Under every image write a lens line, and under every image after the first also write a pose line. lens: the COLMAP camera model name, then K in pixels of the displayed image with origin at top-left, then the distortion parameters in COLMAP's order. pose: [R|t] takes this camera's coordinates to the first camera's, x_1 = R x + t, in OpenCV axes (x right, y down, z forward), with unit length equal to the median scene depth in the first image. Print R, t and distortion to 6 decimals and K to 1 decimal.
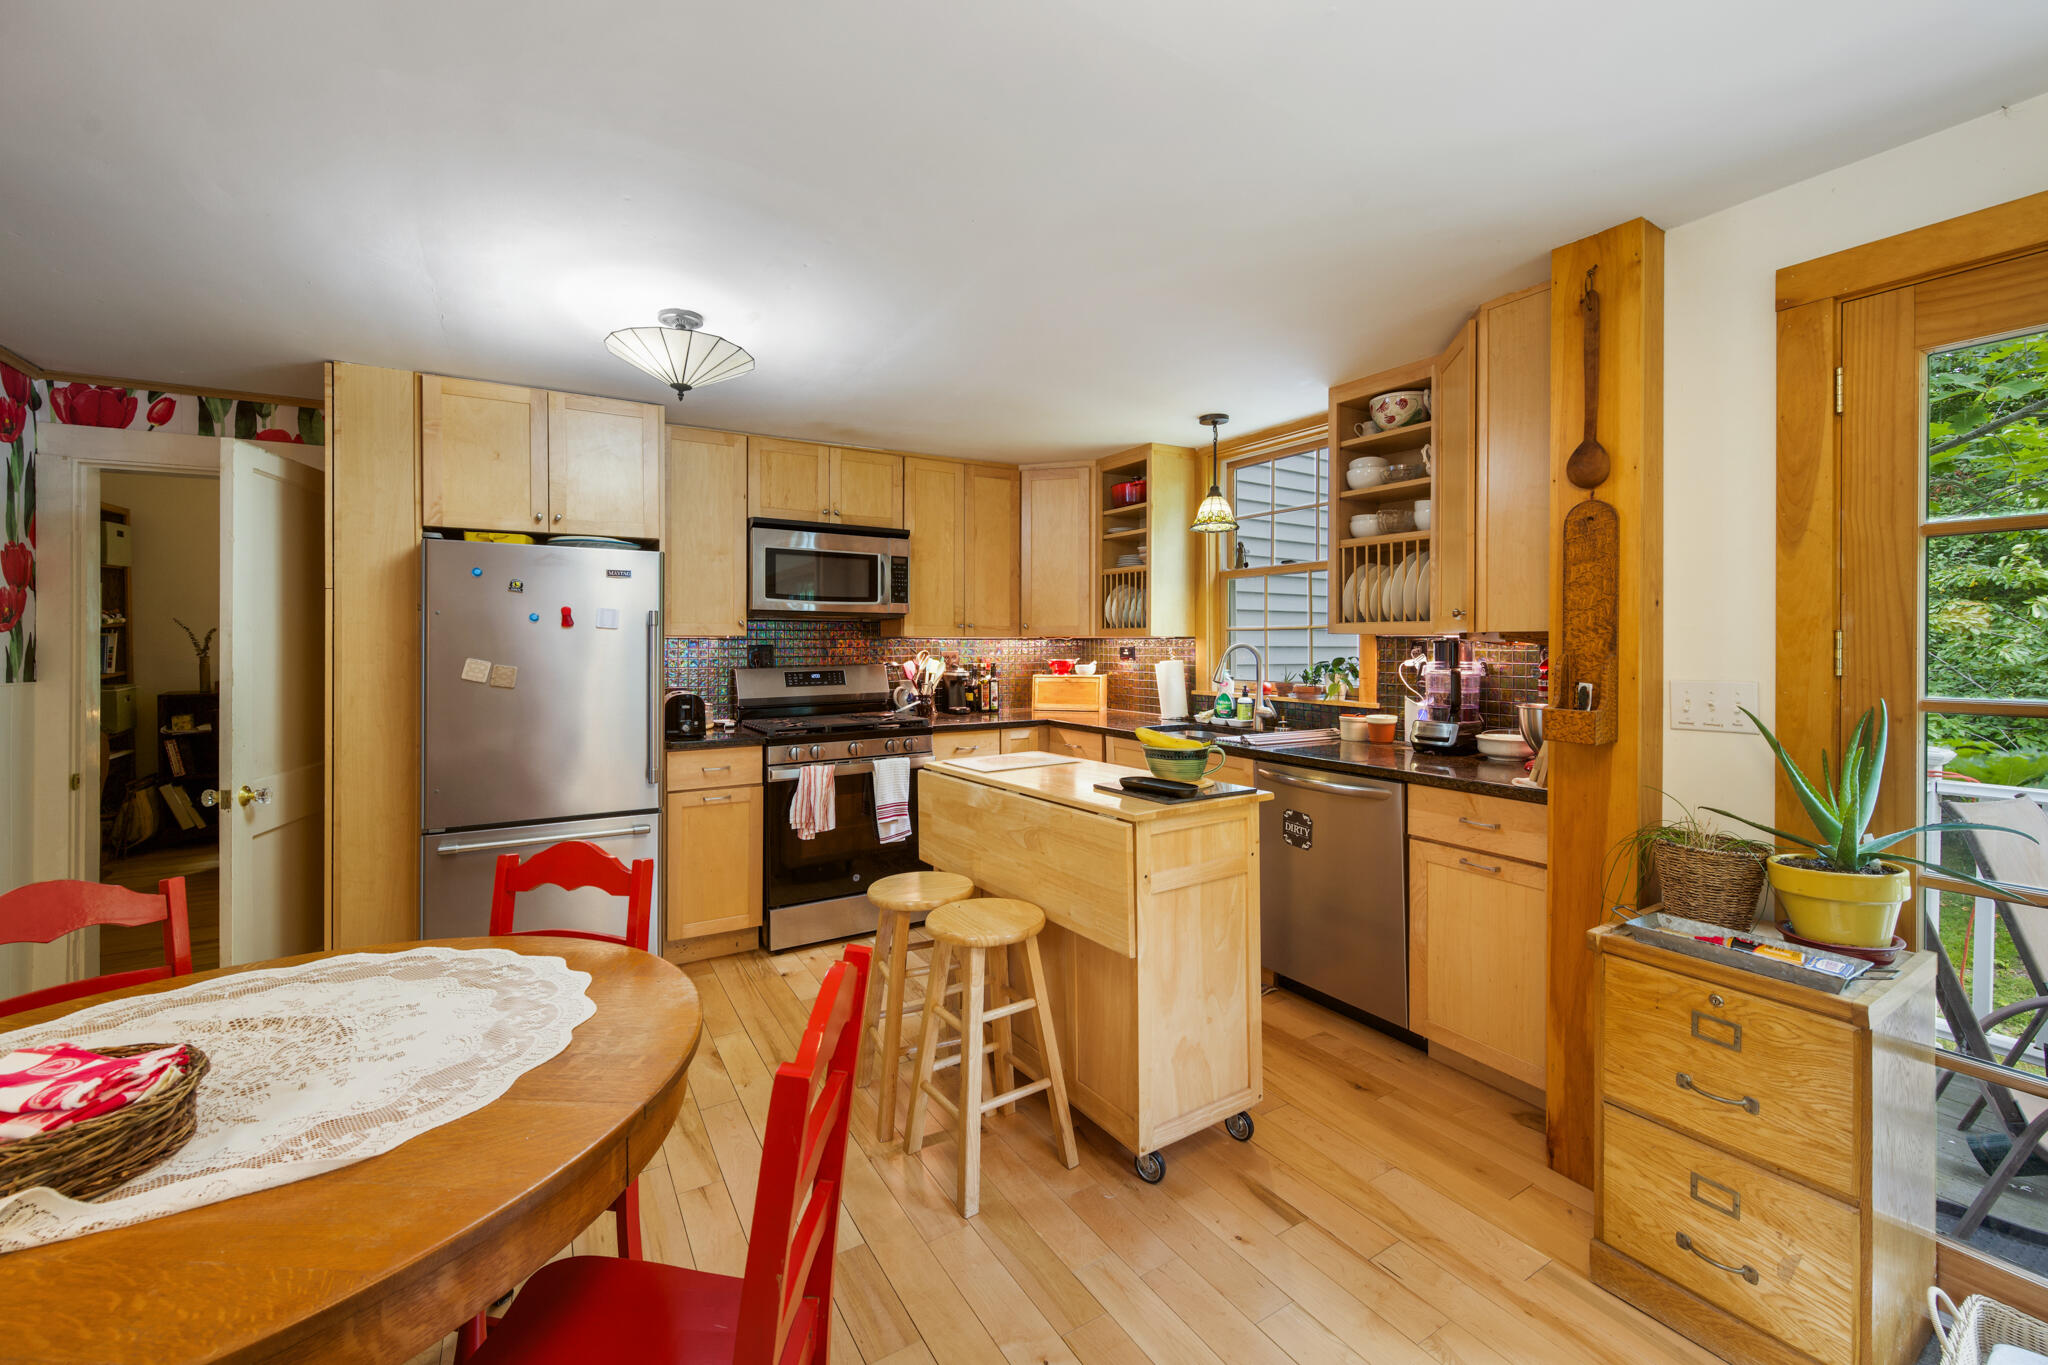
lens RADIAL K [[826.7, 0, 1031.1], [0, 826.7, 644.7], [0, 0, 1]] dist [-0.001817, 0.000714]
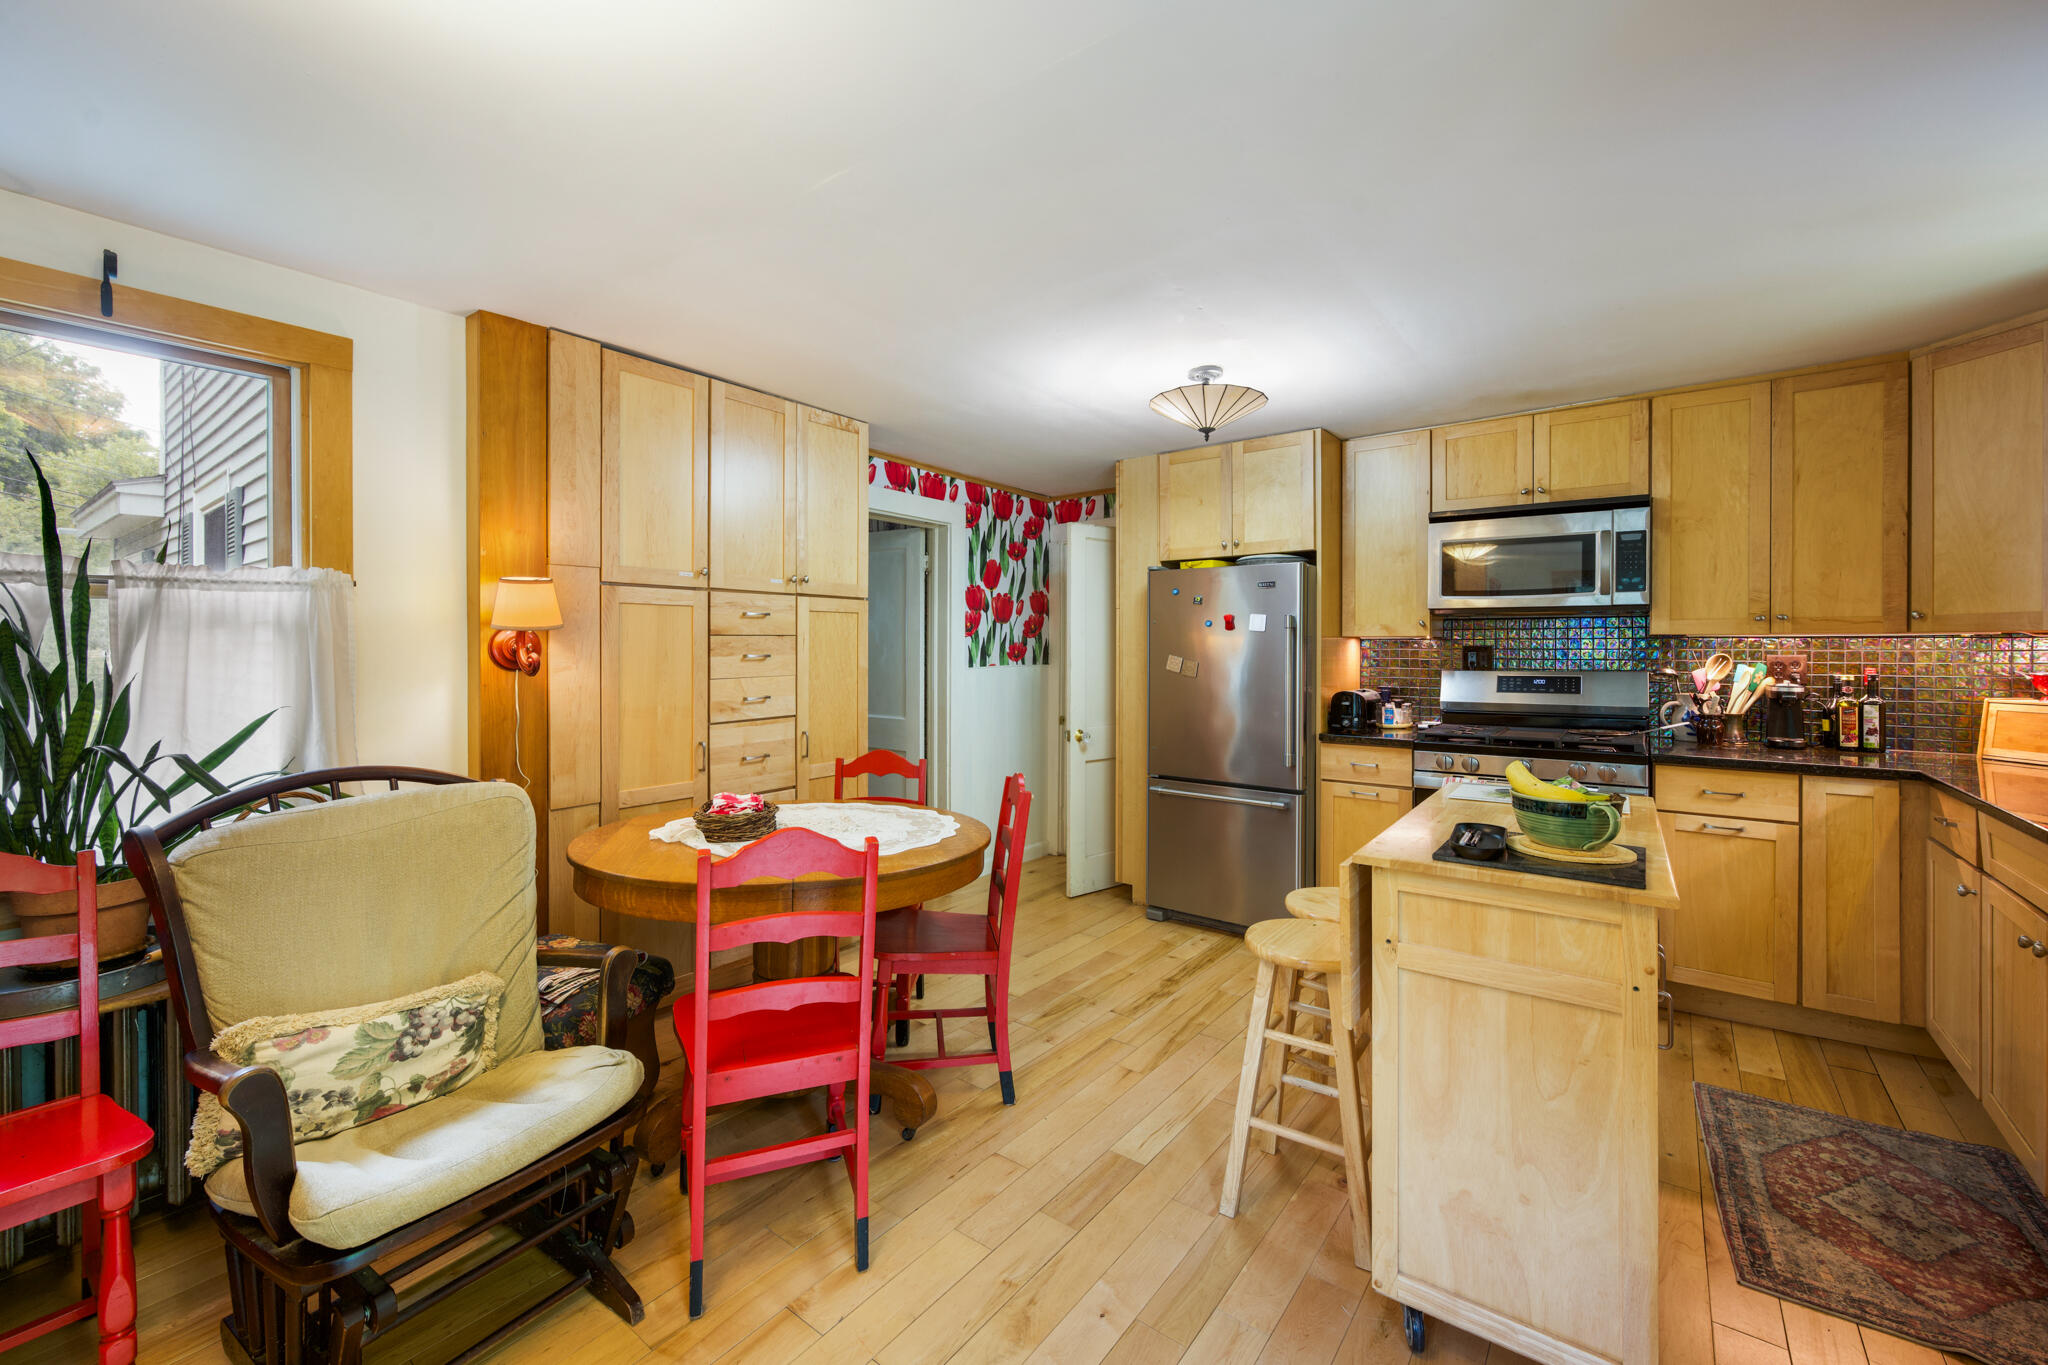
lens RADIAL K [[826.7, 0, 1019.9], [0, 826.7, 646.2], [0, 0, 1]] dist [-0.001817, 0.000714]
pose [[0.351782, 0.002064, -0.936080, 0.380174], [-0.001739, 0.999997, 0.001551, 0.000483], [0.936080, 0.001083, 0.351785, 0.203255]]
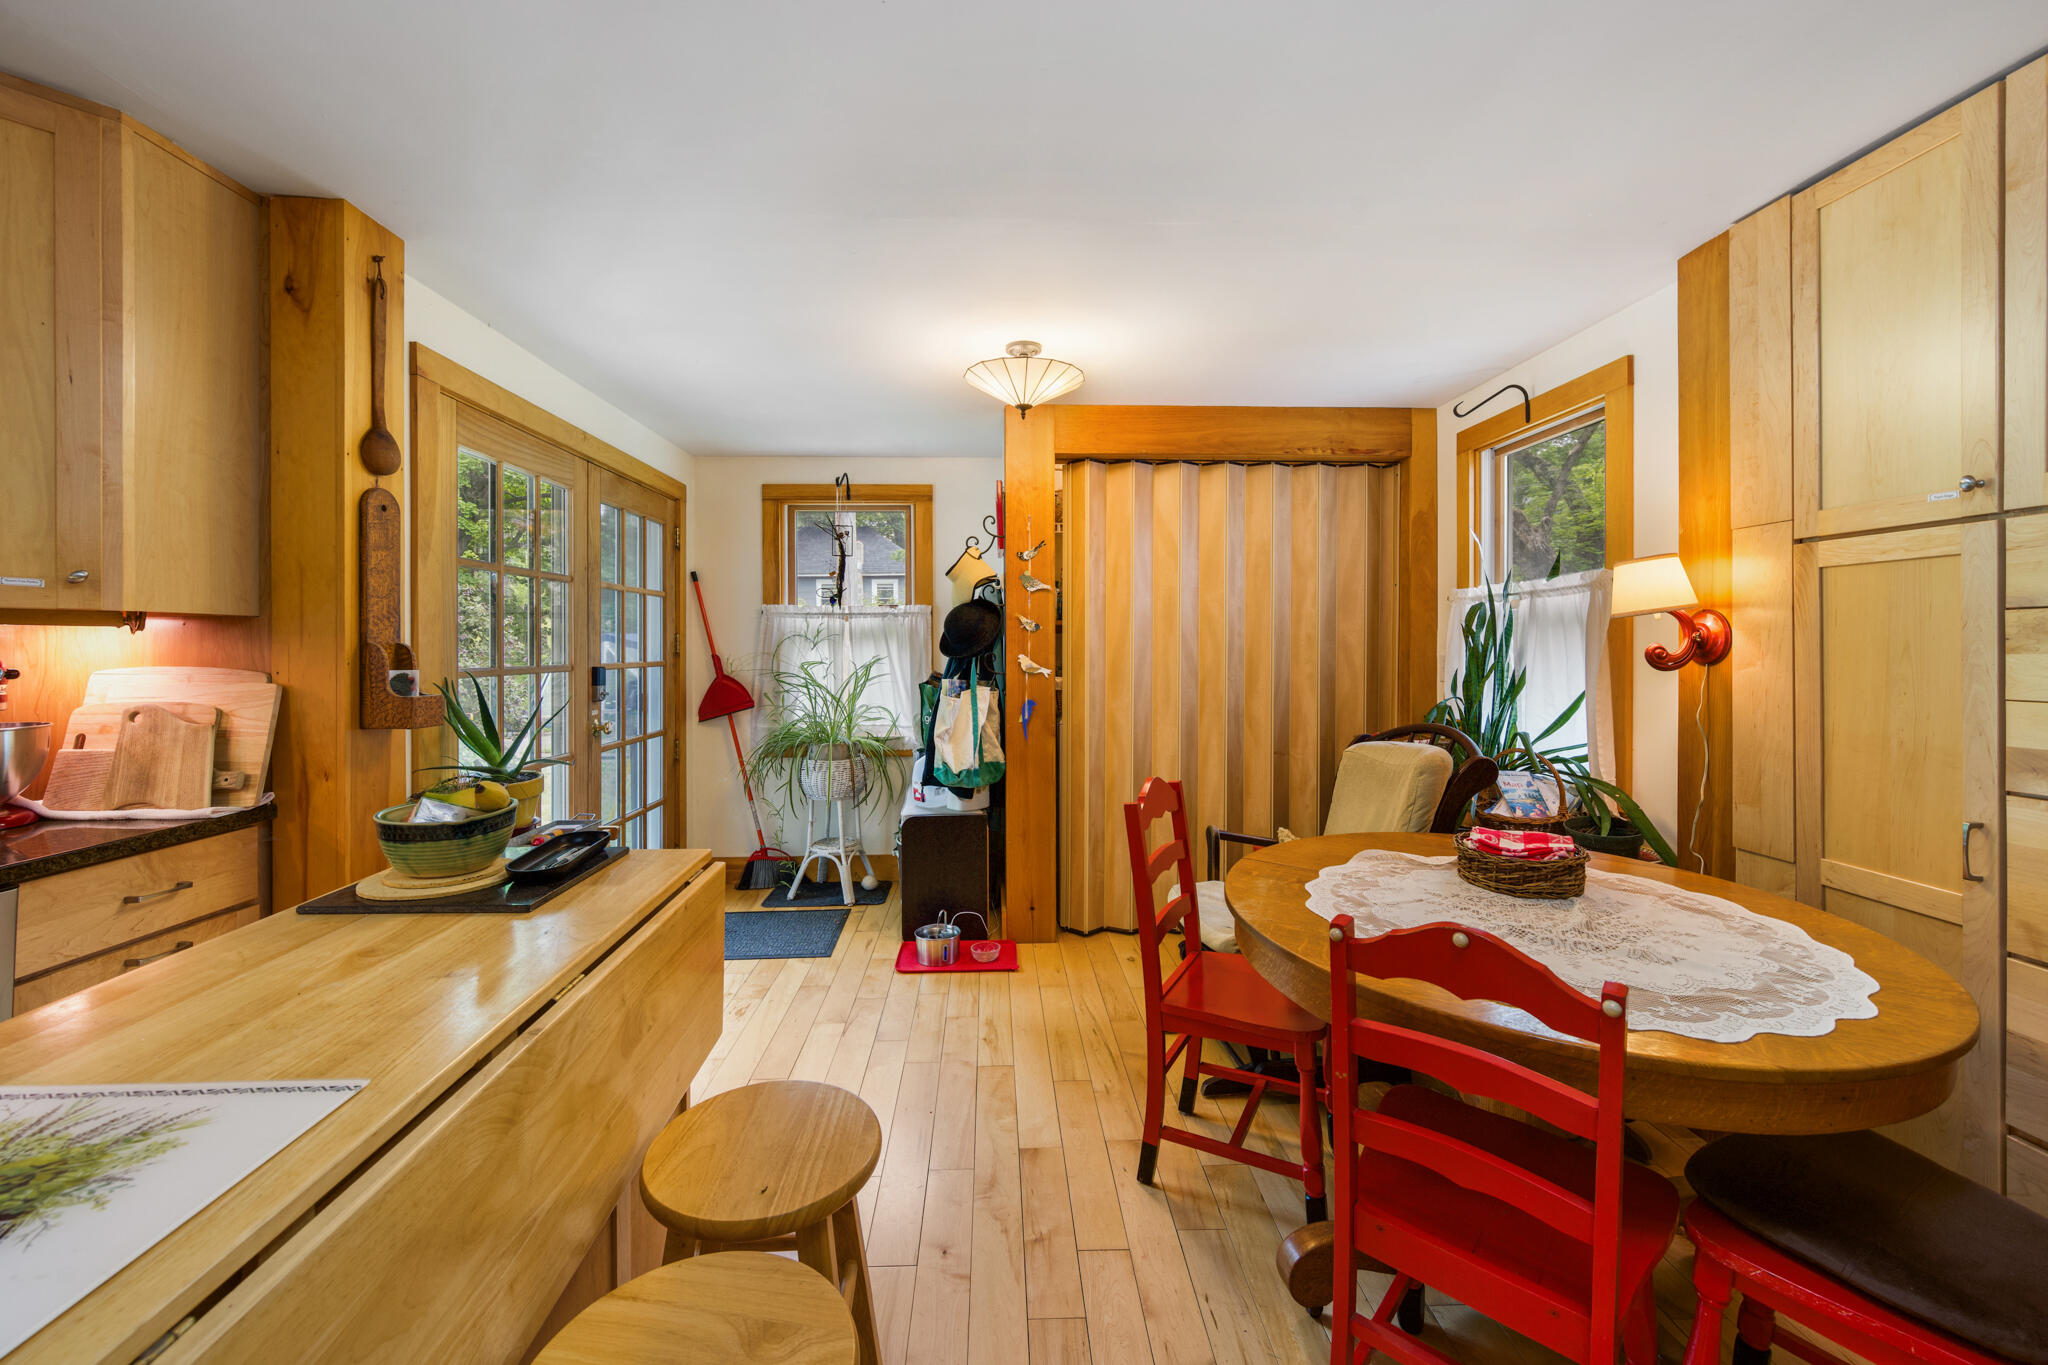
lens RADIAL K [[826.7, 0, 1032.9], [0, 826.7, 647.5], [0, 0, 1]] dist [-0.001817, 0.000714]
pose [[-0.876493, -0.001802, 0.481411, -0.251348], [0.000309, 0.999991, 0.004306, 0.007513], [-0.481415, 0.003923, -0.876484, 0.754173]]
